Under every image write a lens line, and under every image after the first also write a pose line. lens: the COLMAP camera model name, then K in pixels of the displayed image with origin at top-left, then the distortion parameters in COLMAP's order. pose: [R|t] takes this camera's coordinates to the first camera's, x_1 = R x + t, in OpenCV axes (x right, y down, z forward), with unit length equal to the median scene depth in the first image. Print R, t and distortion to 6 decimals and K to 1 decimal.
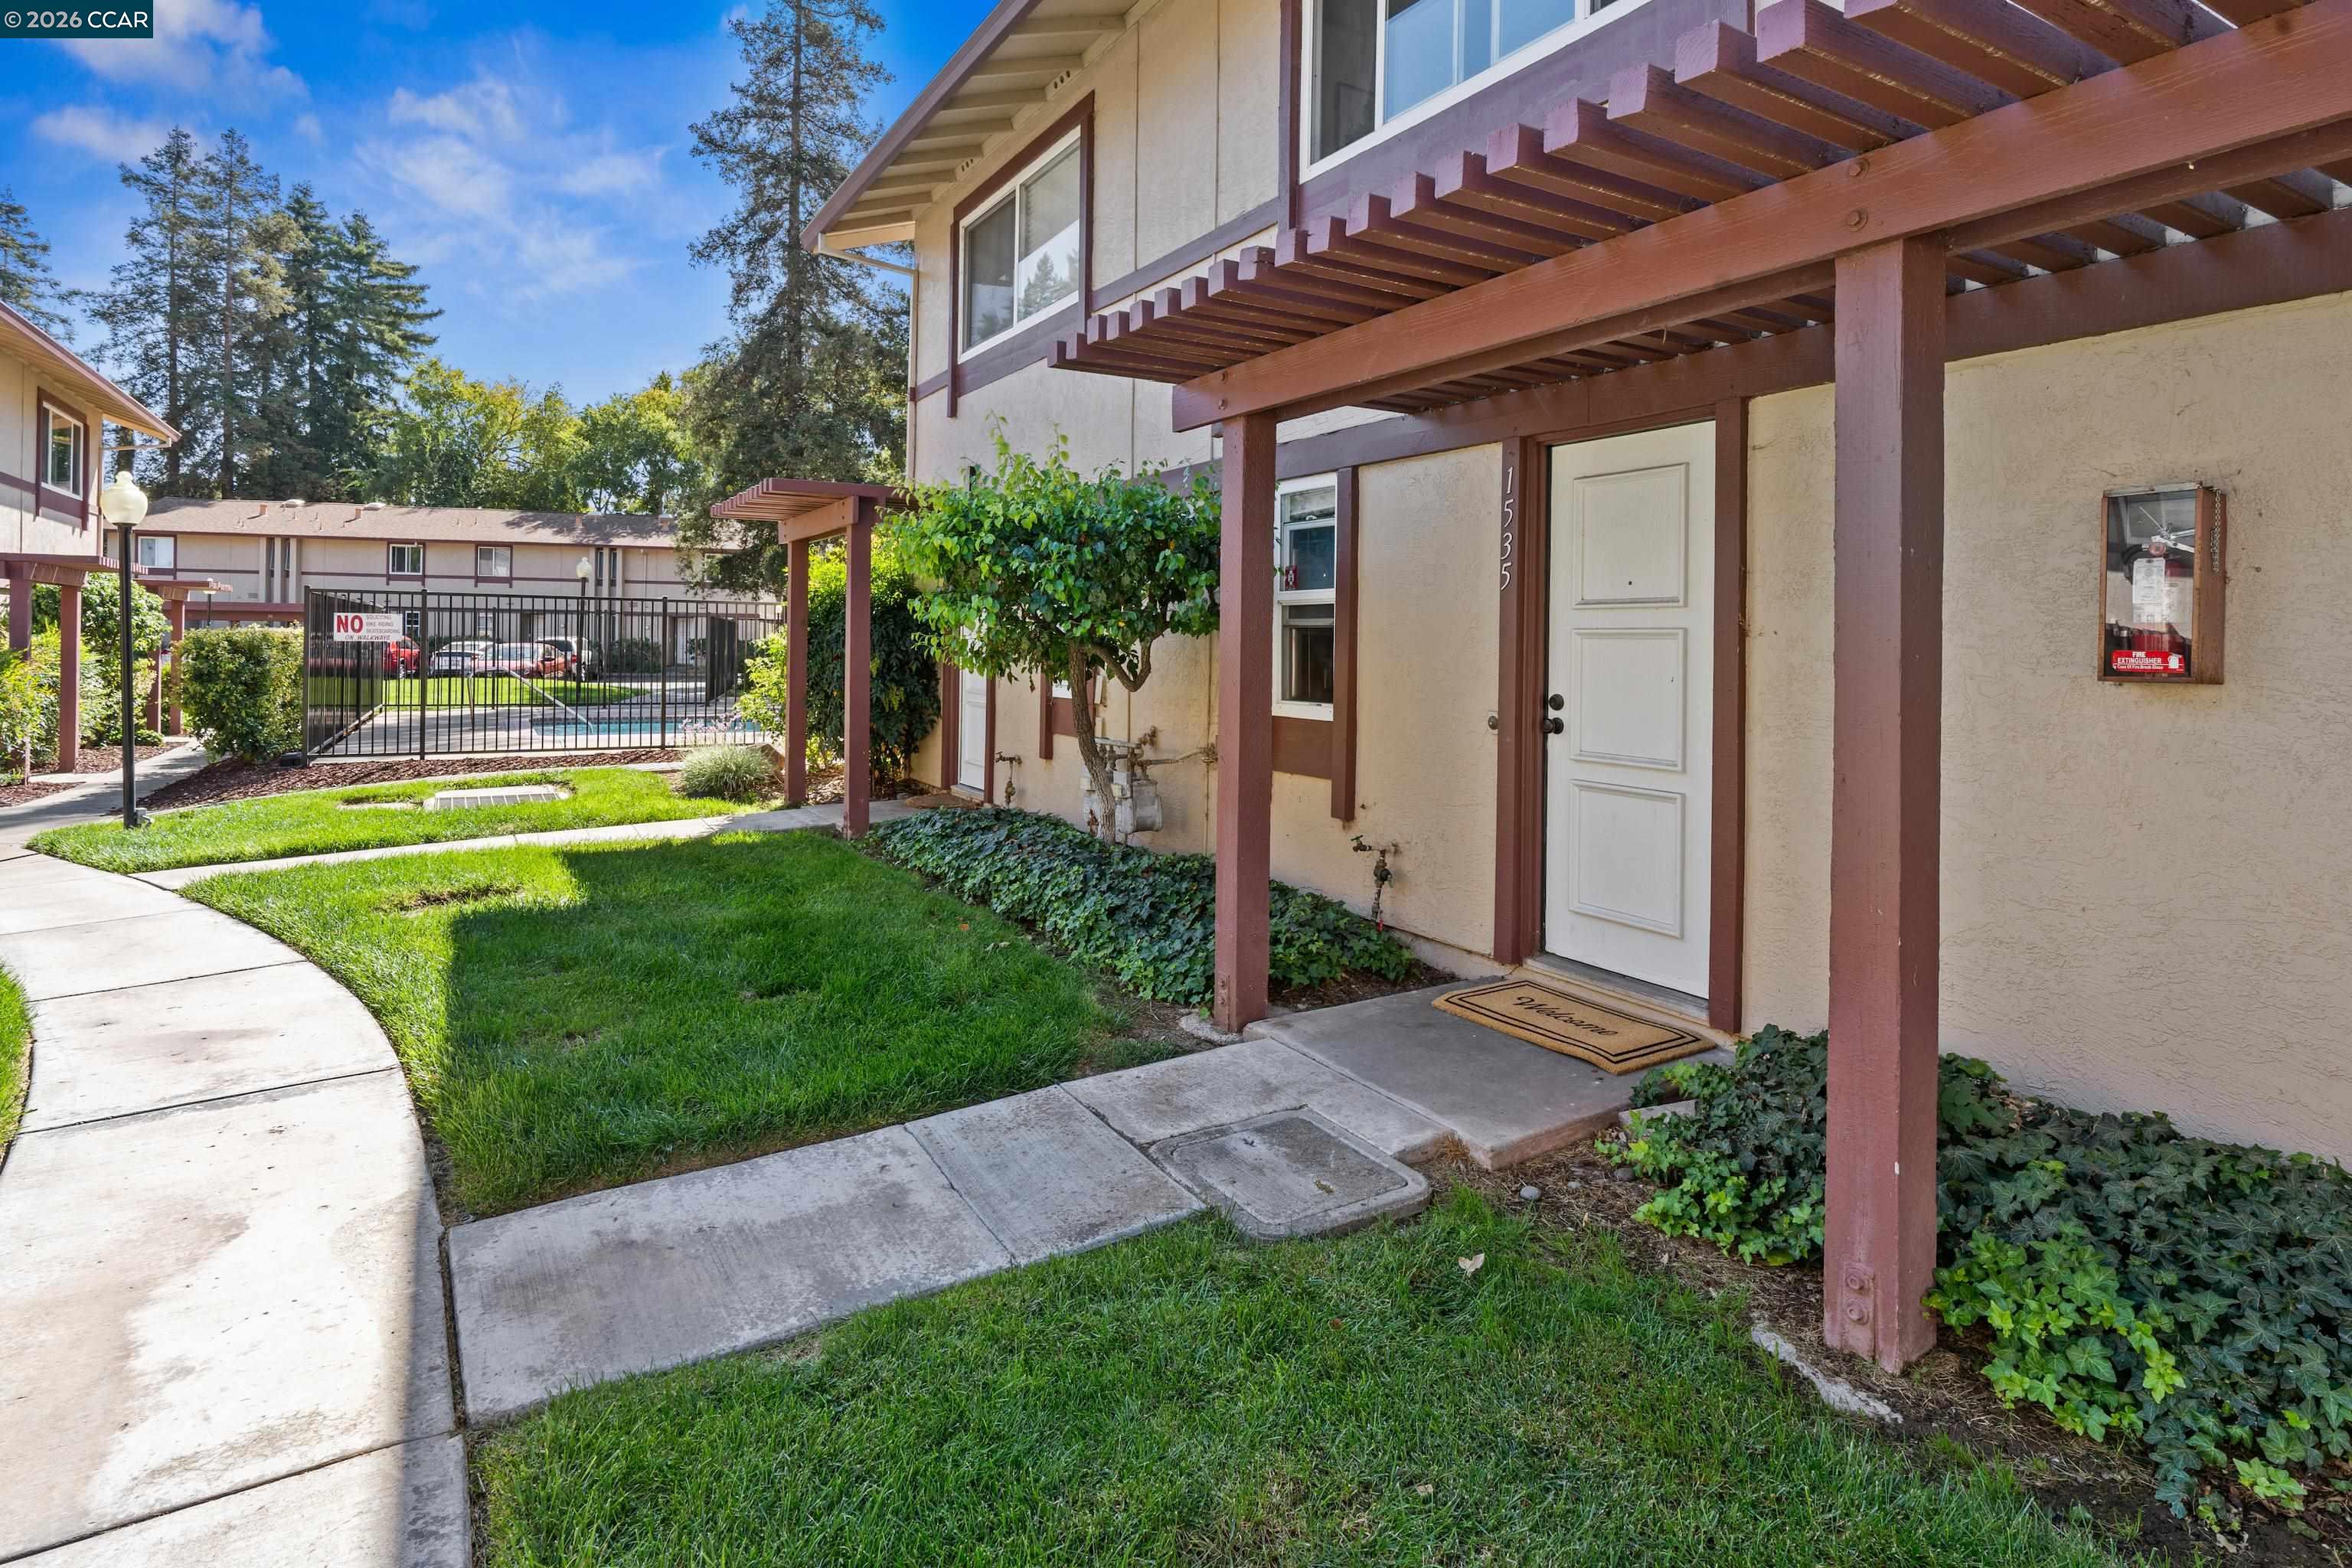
lens RADIAL K [[1199.9, 0, 1178.4], [0, 1199.9, 630.3], [0, 0, 1]] dist [-0.002523, -0.000493]
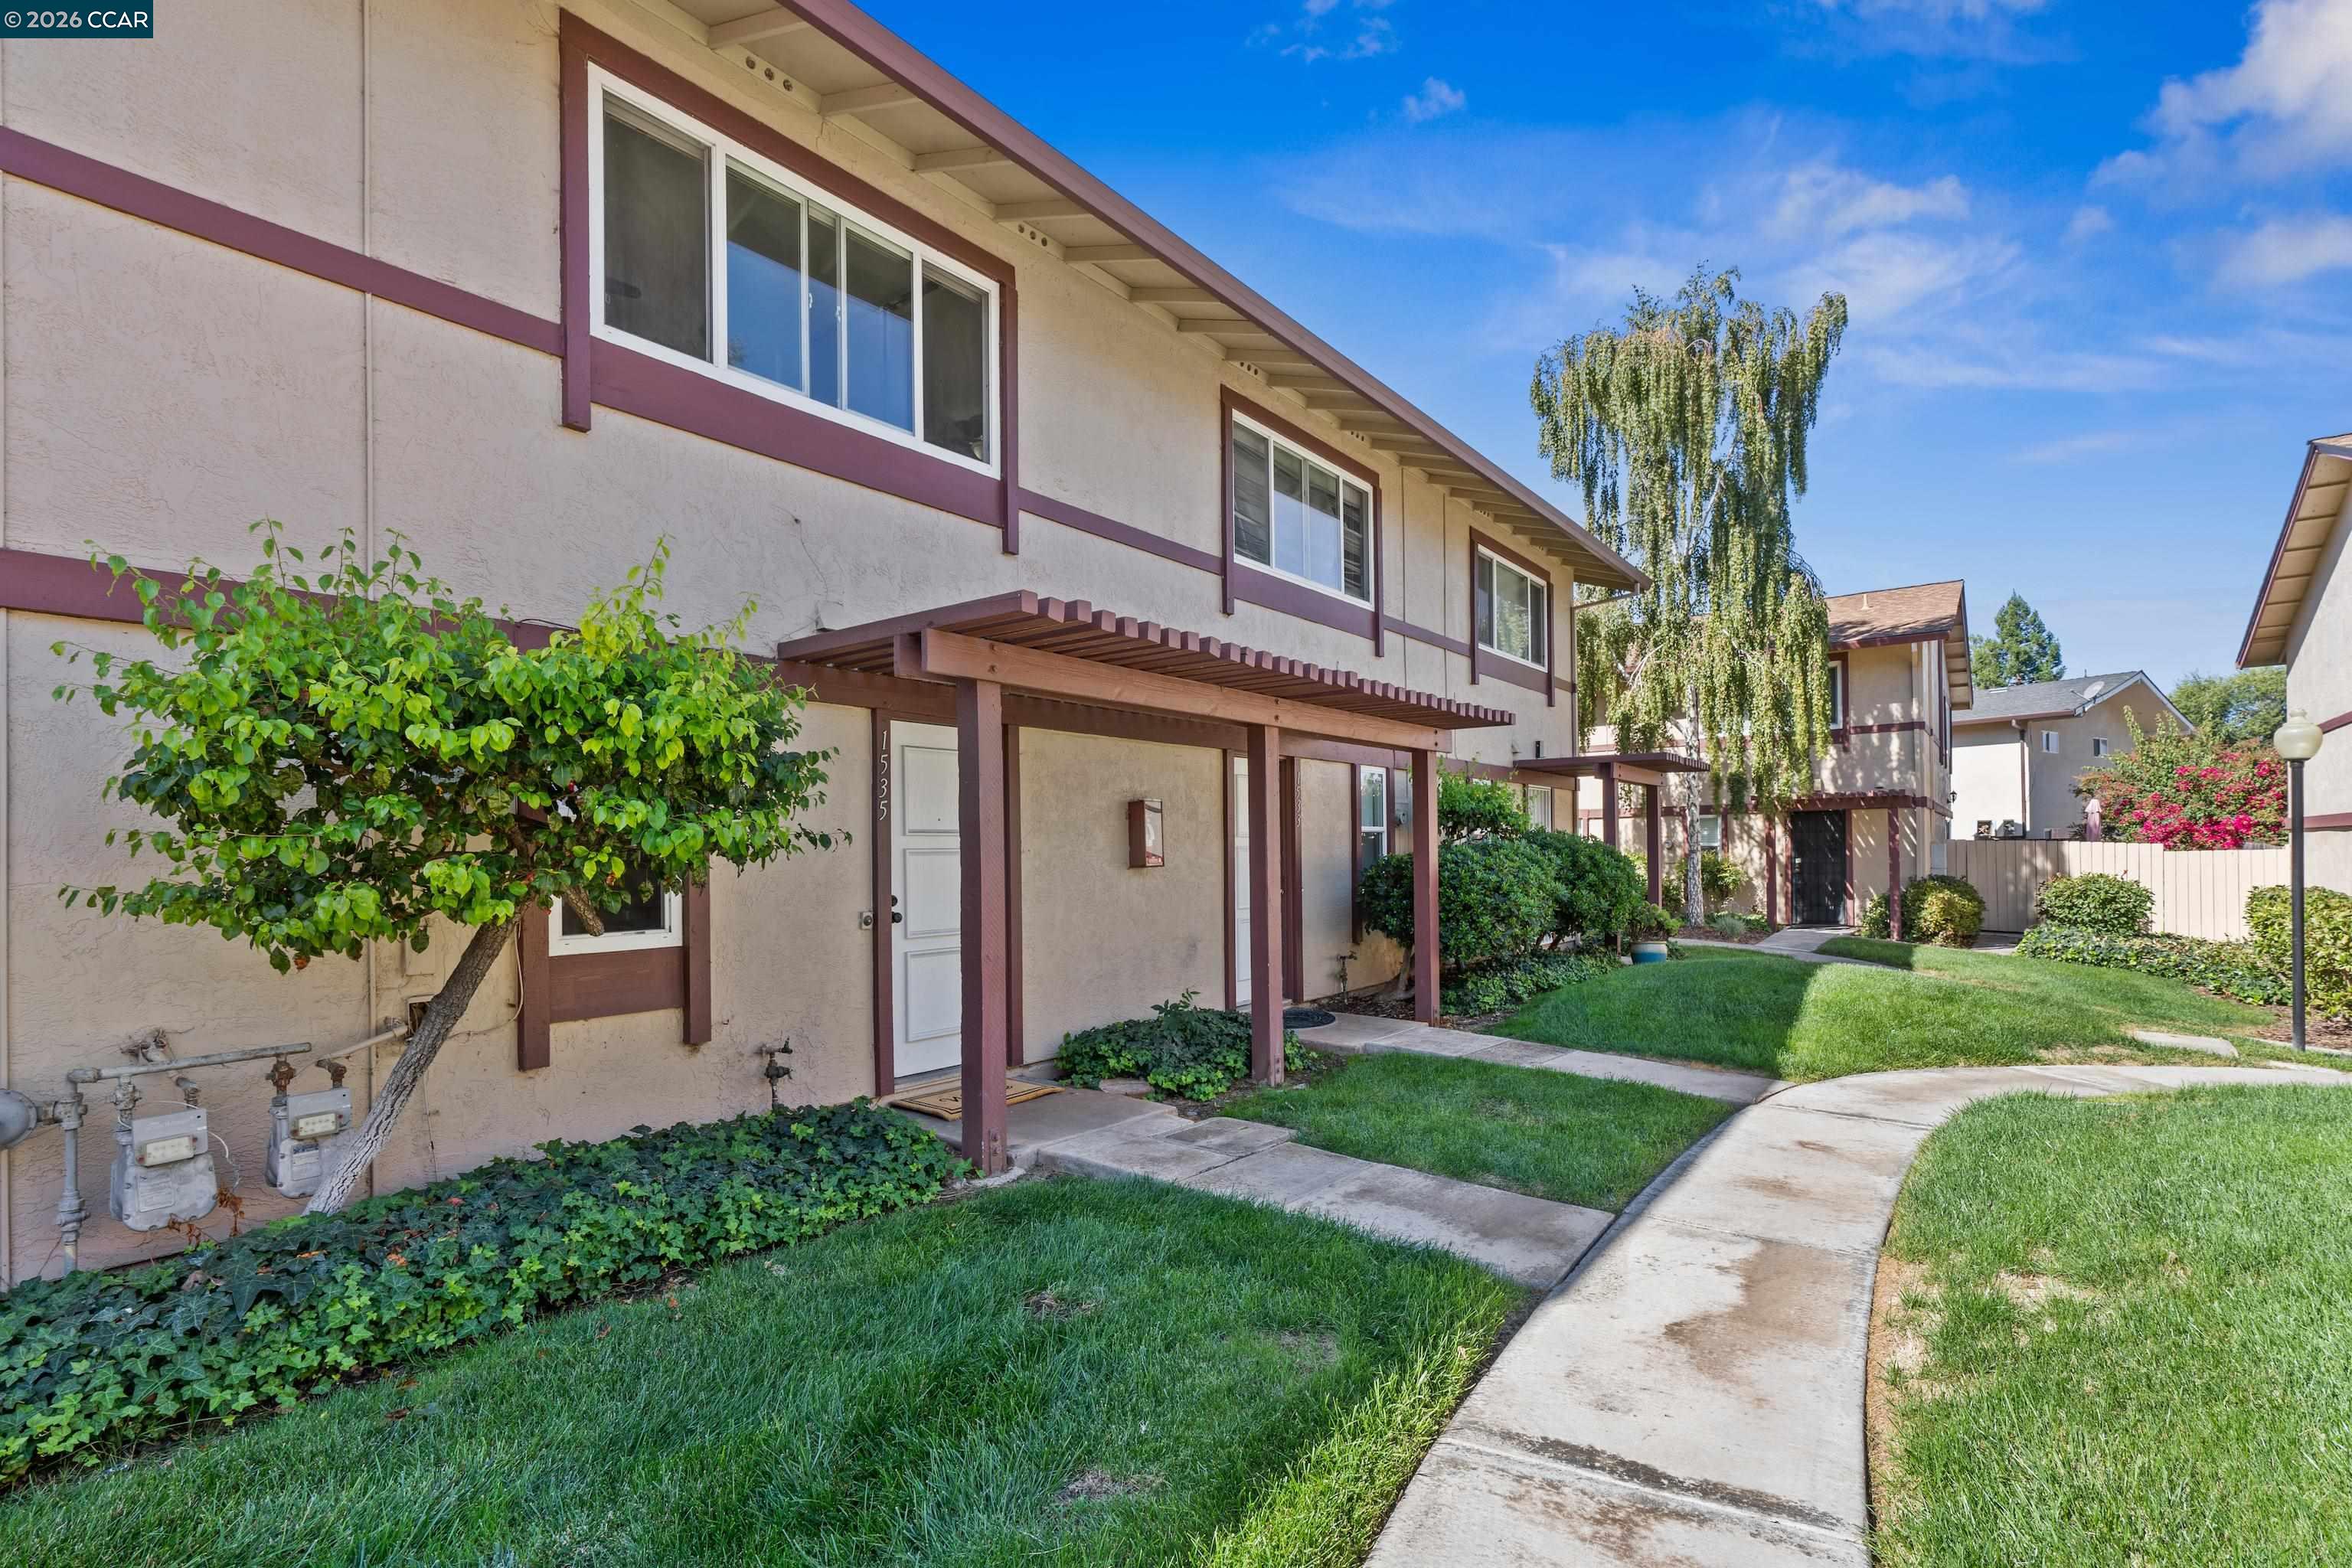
lens RADIAL K [[1062.9, 0, 1176.6], [0, 1062.9, 852.1], [0, 0, 1]] dist [-0.020025, -0.000043]
pose [[-0.341611, -0.012534, 0.939758, -1.111086], [-0.002257, 0.999919, 0.012516, -0.016117], [-0.939839, 0.002154, -0.341611, 1.261122]]
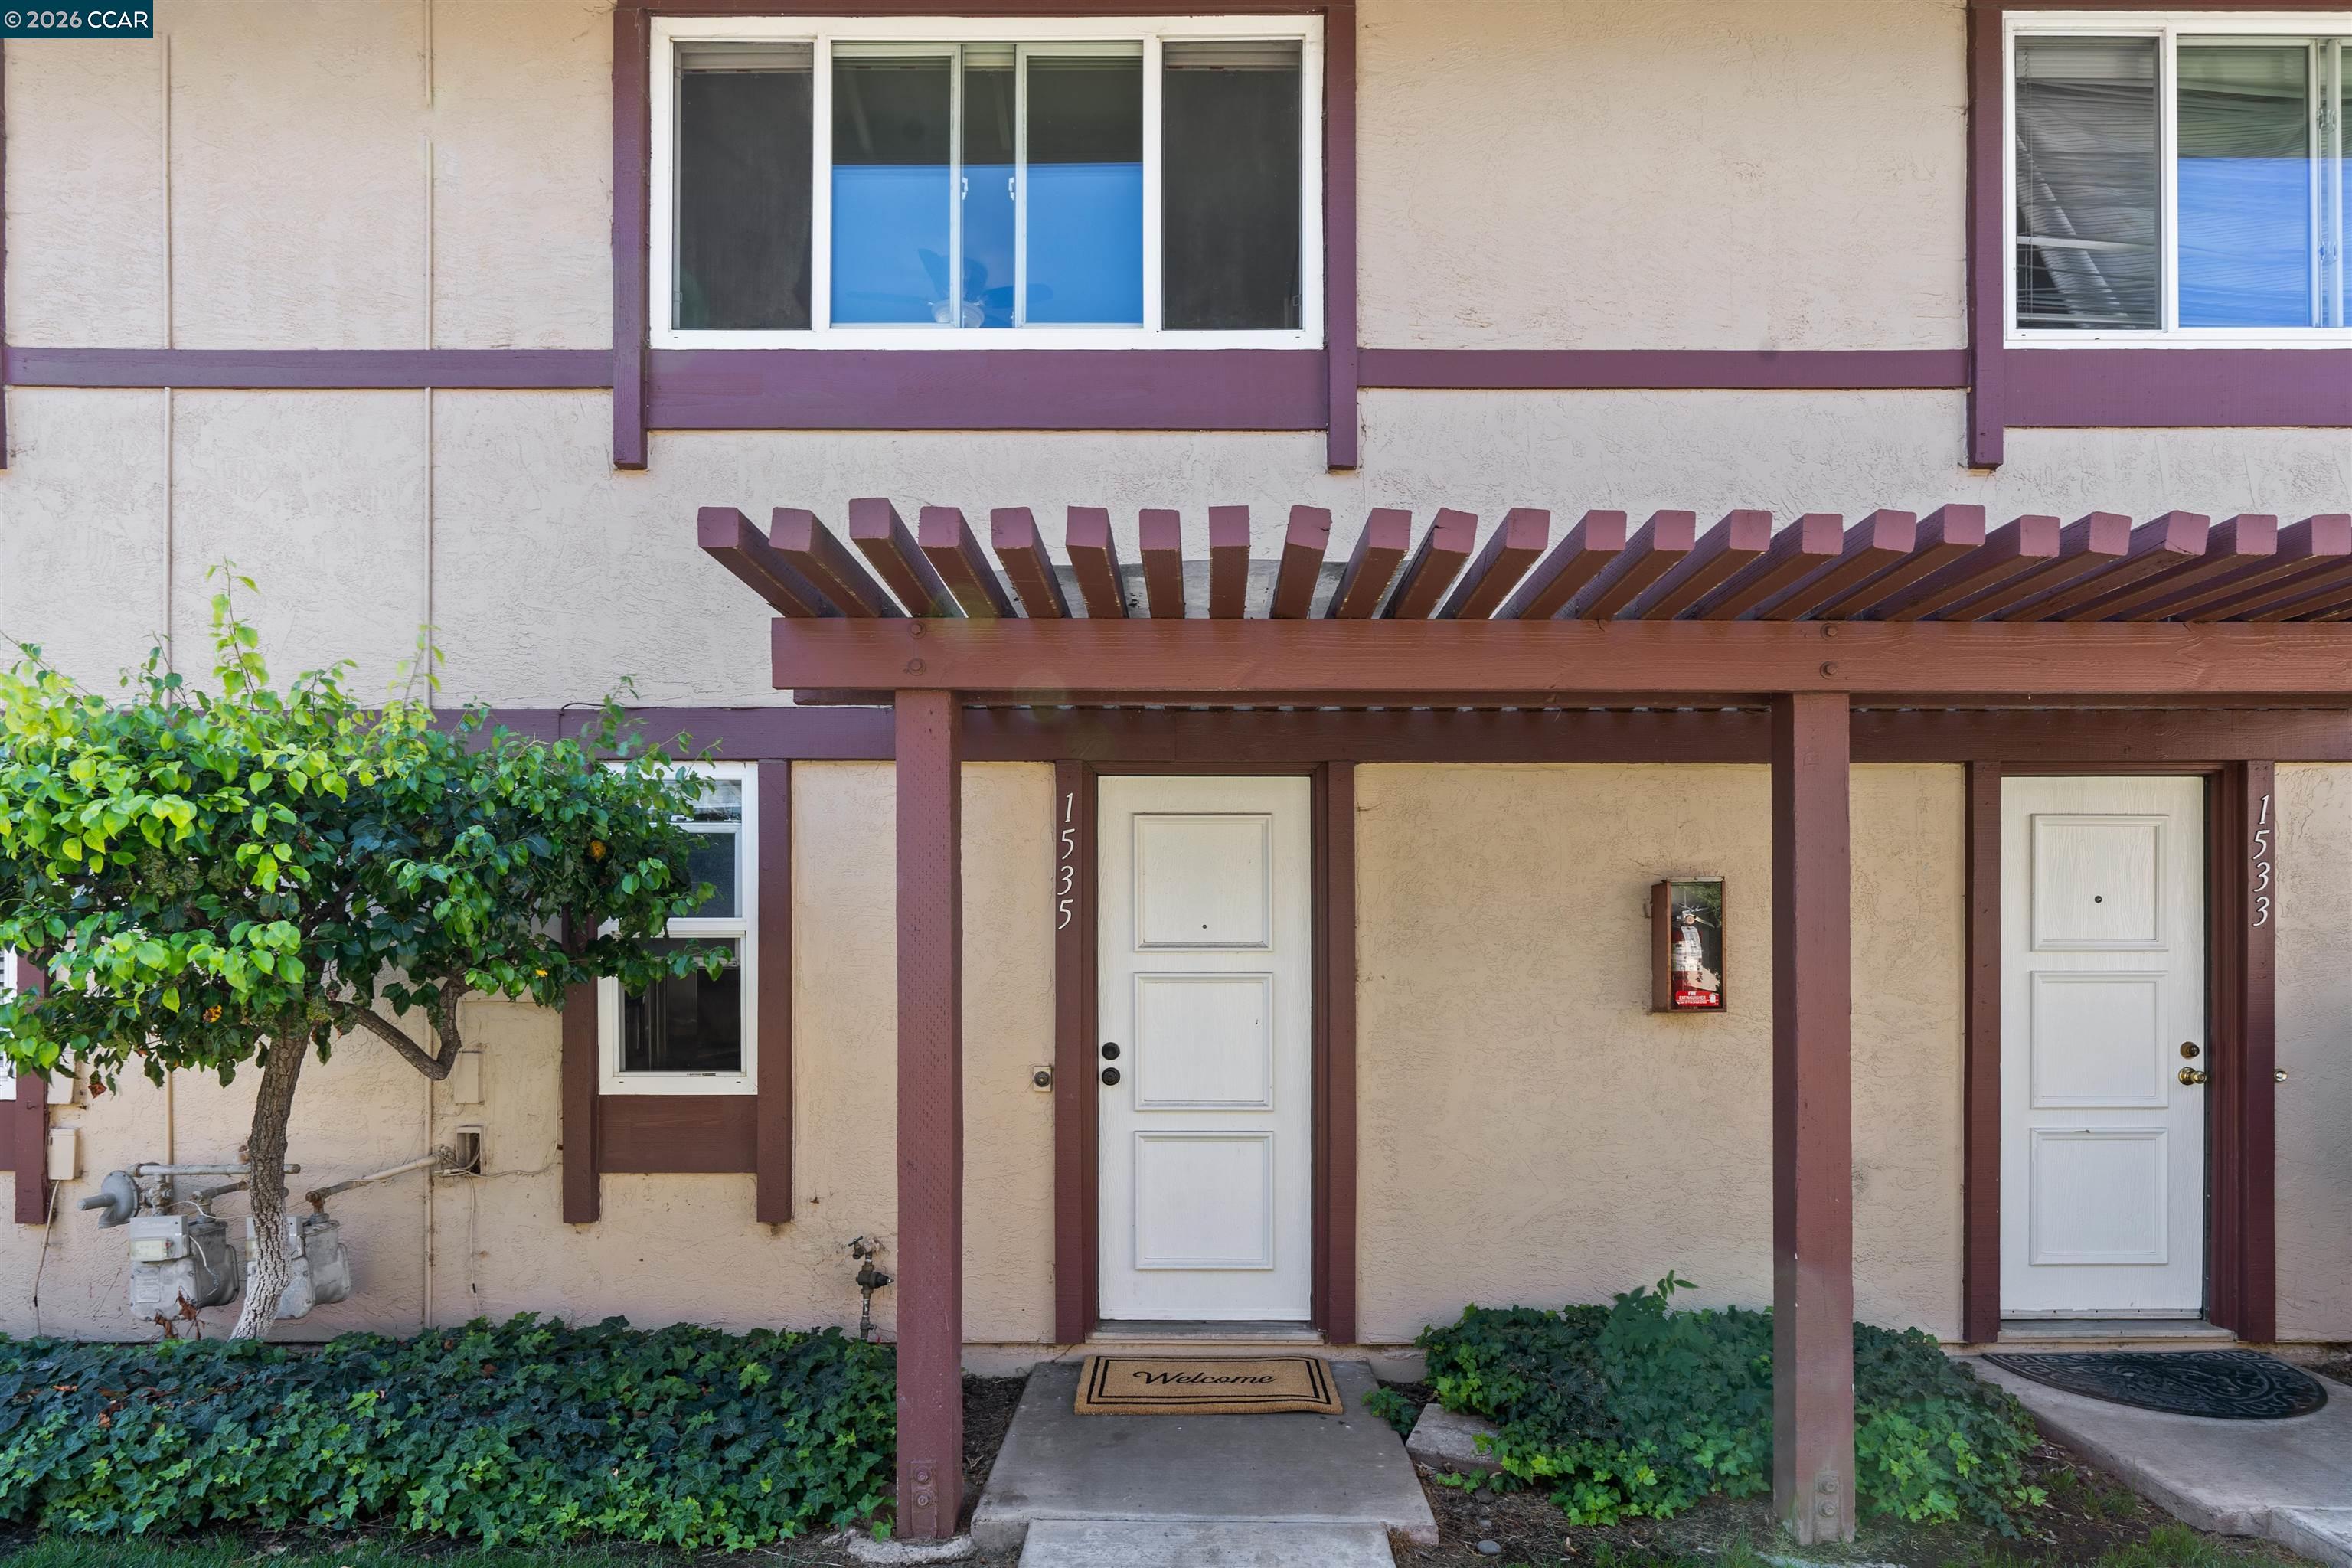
lens RADIAL K [[1229.5, 0, 1180.6], [0, 1229.5, 965.6], [0, 0, 1]] dist [-0.006470, -0.001856]
pose [[0.530686, -0.015674, 0.847423, -0.526246], [-0.000043, 0.999828, 0.018520, -0.027535], [-0.847568, -0.009865, 0.530595, 0.503853]]
